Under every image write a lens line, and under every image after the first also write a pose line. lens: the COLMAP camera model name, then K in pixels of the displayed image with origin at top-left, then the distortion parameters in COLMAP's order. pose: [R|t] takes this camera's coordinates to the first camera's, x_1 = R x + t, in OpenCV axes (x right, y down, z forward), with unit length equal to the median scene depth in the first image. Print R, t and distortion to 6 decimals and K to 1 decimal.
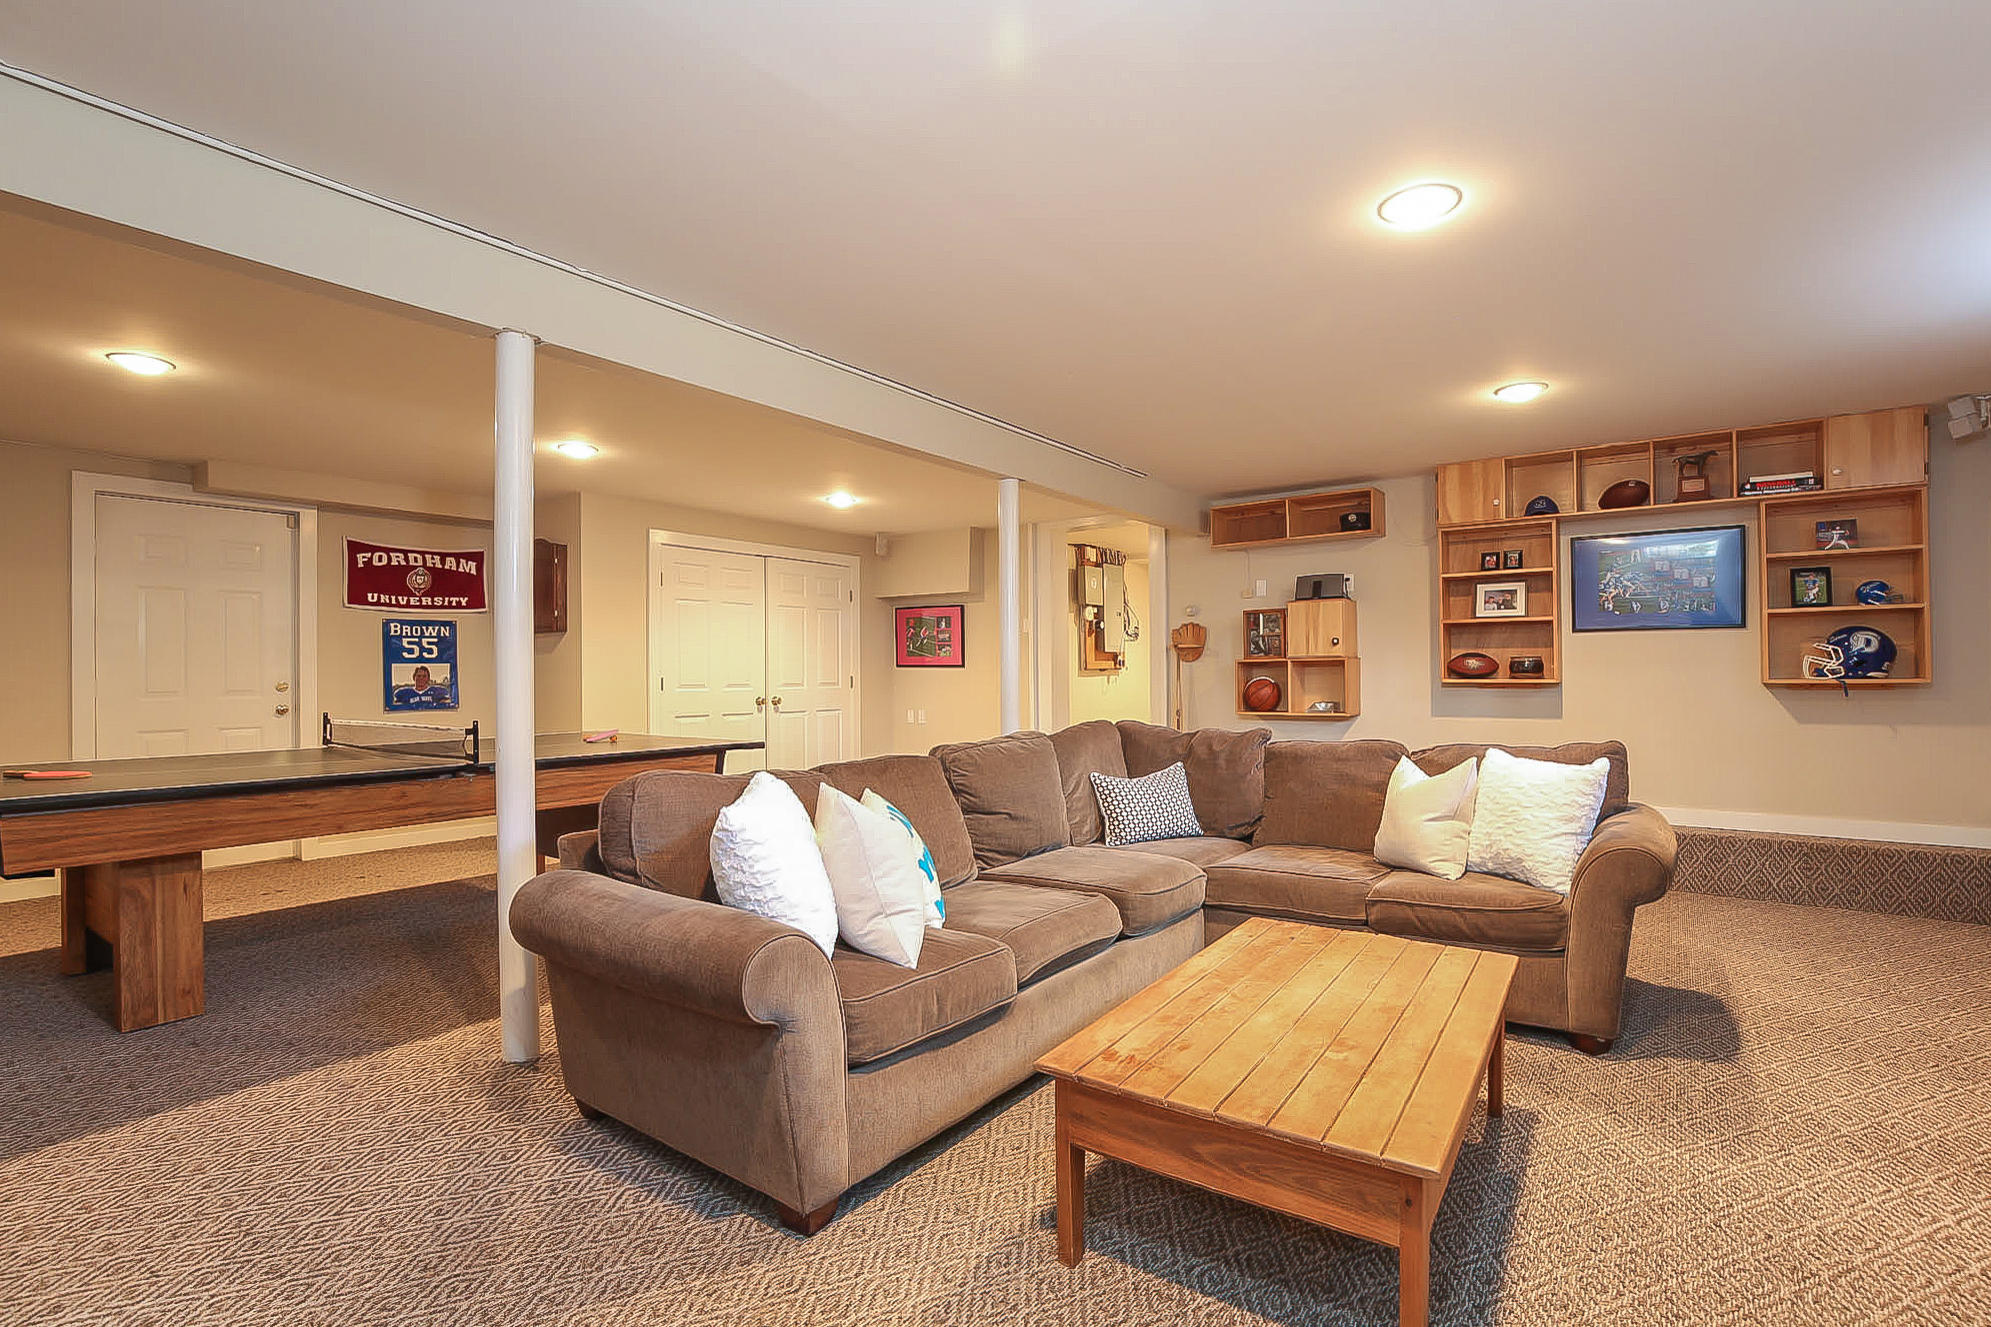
lens RADIAL K [[923.5, 0, 1009.2], [0, 923.5, 673.2], [0, 0, 1]] dist [-0.018583, 0.001021]
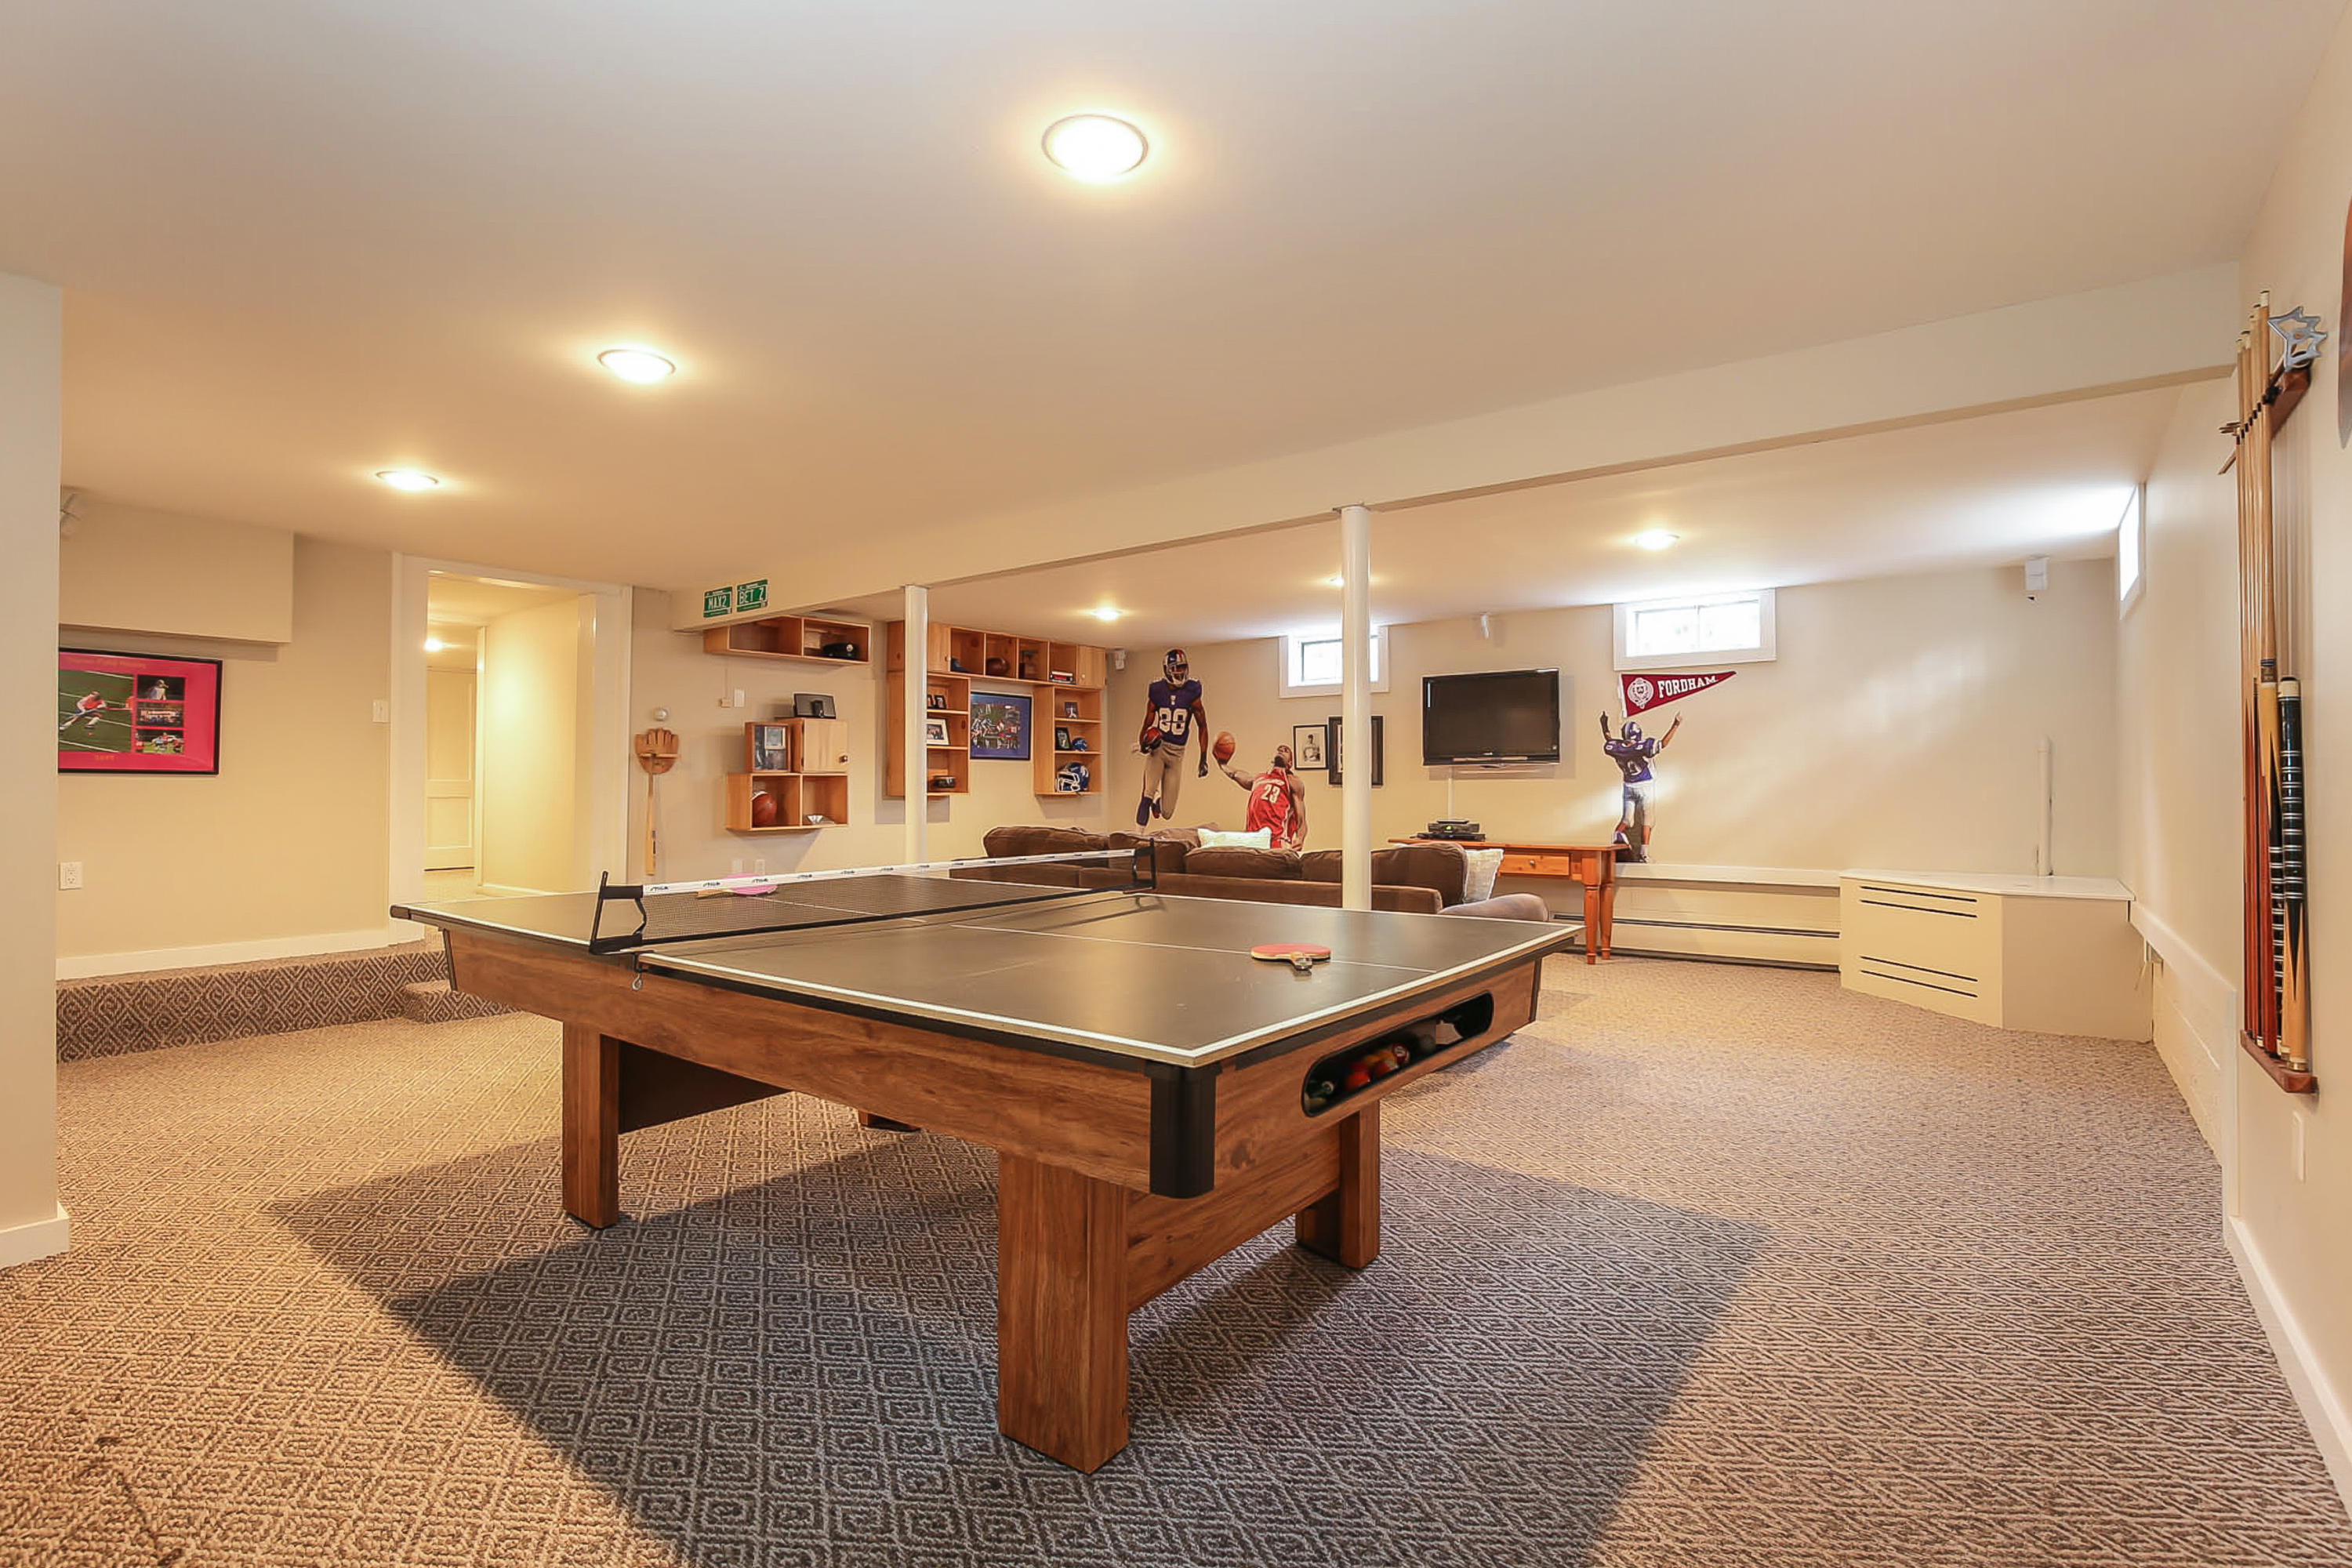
lens RADIAL K [[1090.9, 0, 1192.1], [0, 1090.9, 795.5], [0, 0, 1]] dist [-0.018583, 0.001021]
pose [[-0.008908, -0.004441, 0.999950, -0.932463], [0.000008, 0.999990, 0.004441, 0.002899], [-0.999960, 0.000048, -0.008908, 0.599715]]
